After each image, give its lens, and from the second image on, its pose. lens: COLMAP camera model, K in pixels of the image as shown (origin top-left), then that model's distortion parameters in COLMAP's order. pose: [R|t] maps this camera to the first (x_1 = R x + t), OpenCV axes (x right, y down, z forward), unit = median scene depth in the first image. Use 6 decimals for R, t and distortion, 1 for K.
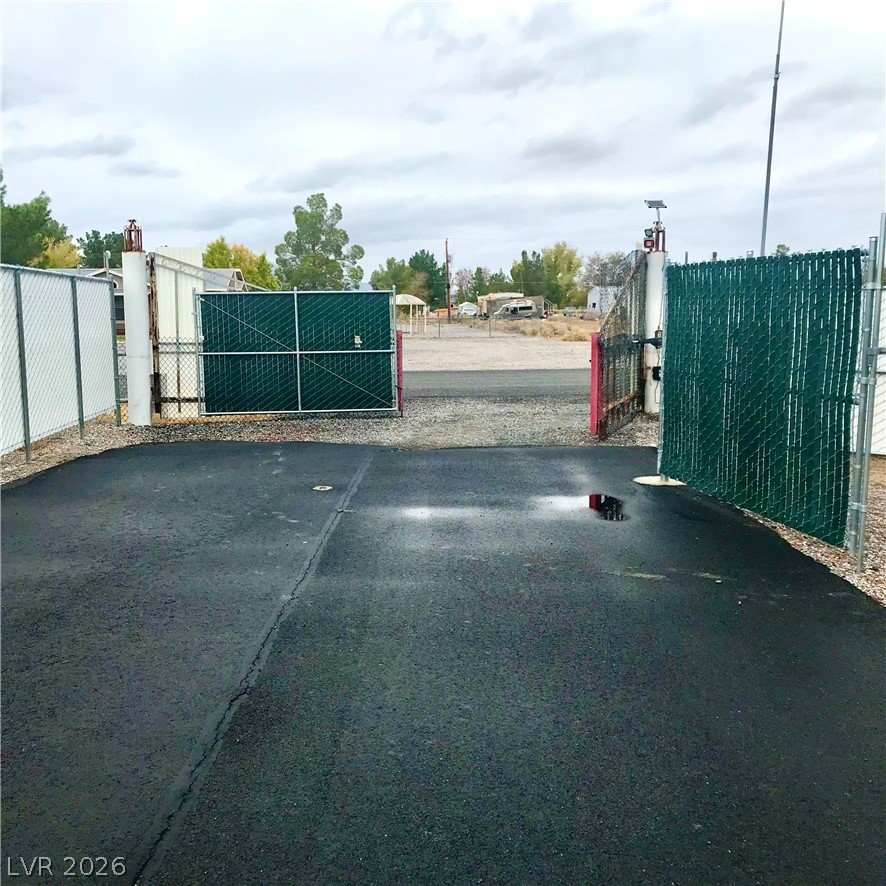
lens RADIAL K [[968.2, 0, 443.2], [0, 968.2, 443.0], [0, 0, 1]] dist [-0.016707, 0.000000]
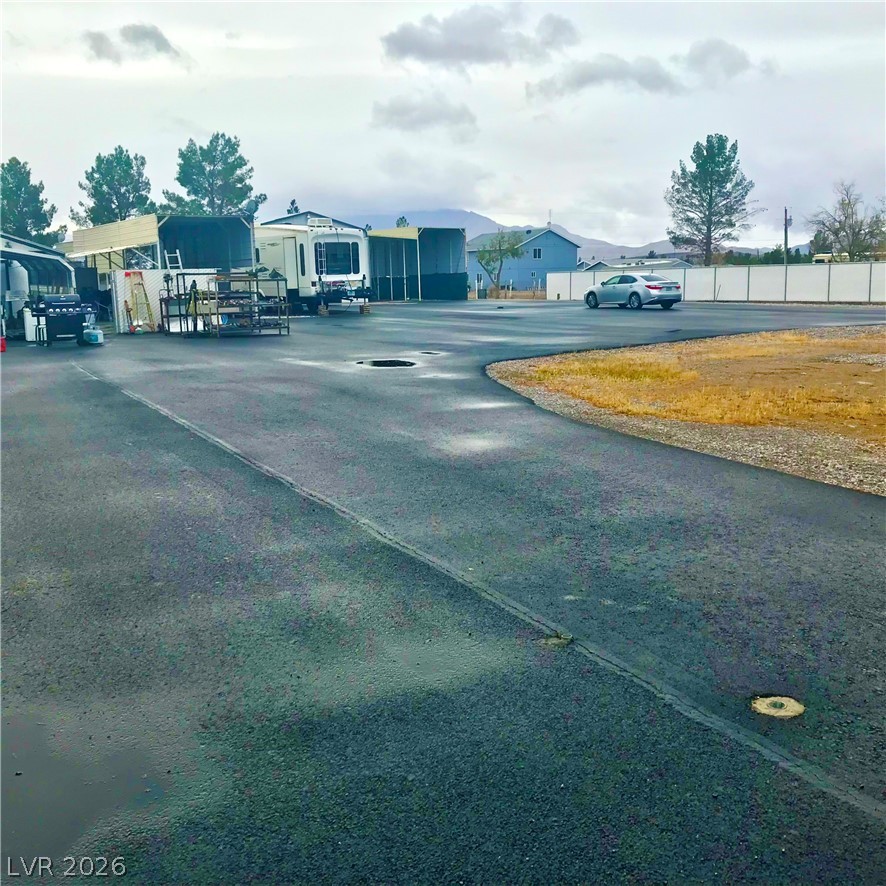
lens RADIAL K [[968.2, 0, 440.1], [0, 968.2, 439.9], [0, 0, 1]] dist [-0.016707, 0.000000]
pose [[-0.889140, 0.089911, -0.448717, 0.223064], [-0.046738, 0.957543, 0.284477, -0.222428], [0.455243, 0.273912, -0.847187, 1.713694]]
